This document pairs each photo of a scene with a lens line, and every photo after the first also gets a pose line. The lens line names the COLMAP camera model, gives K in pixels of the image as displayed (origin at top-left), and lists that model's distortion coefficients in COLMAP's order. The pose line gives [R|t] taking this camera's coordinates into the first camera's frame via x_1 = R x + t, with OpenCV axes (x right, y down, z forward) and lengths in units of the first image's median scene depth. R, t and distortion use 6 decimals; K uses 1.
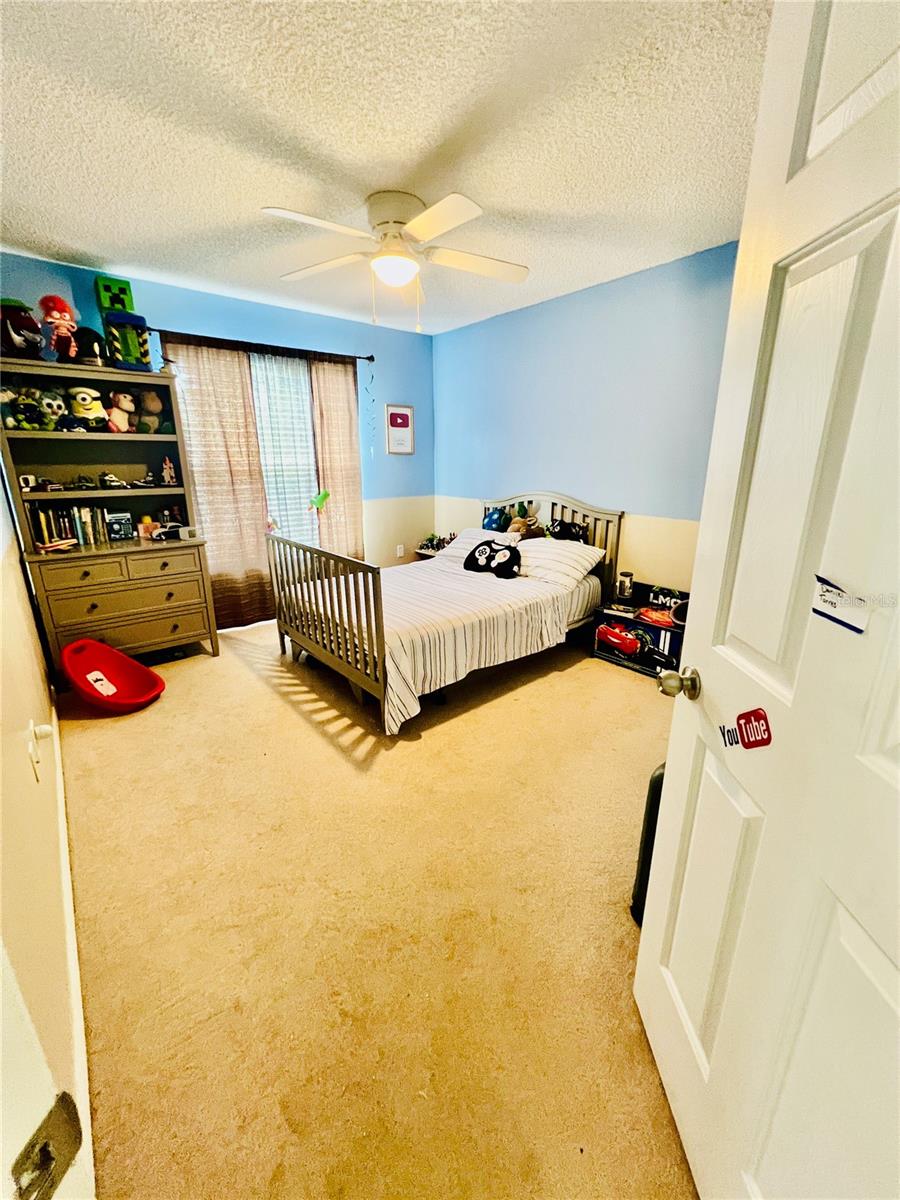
lens RADIAL K [[481.4, 0, 451.4], [0, 481.4, 600.6], [0, 0, 1]] dist [-0.002300, 0.000664]
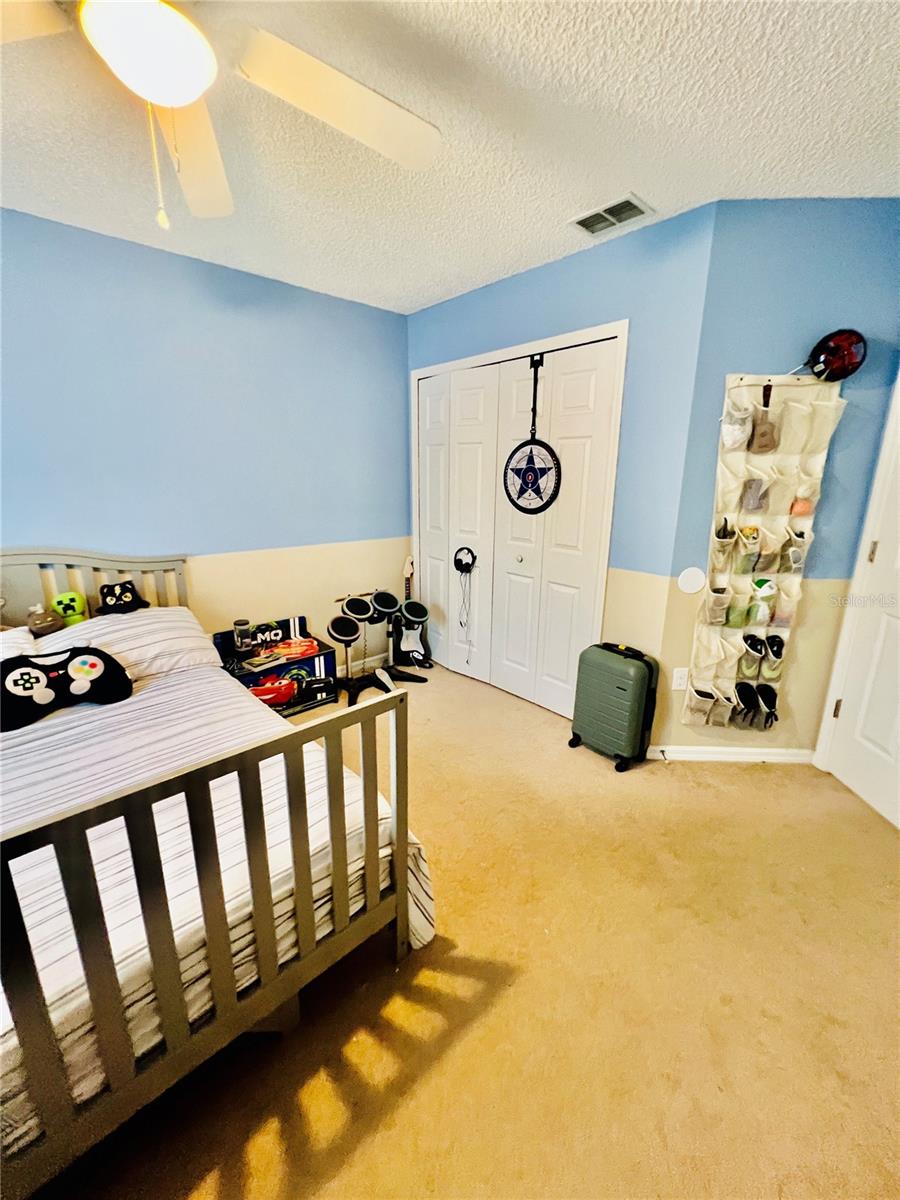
lens RADIAL K [[481.4, 0, 453.5], [0, 481.4, 599.8], [0, 0, 1]] dist [-0.002300, 0.000664]
pose [[-0.080261, -0.241340, 0.967116, -0.494814], [0.276959, 0.926641, 0.254224, -0.213804], [-0.957524, 0.288256, -0.007532, 0.673752]]
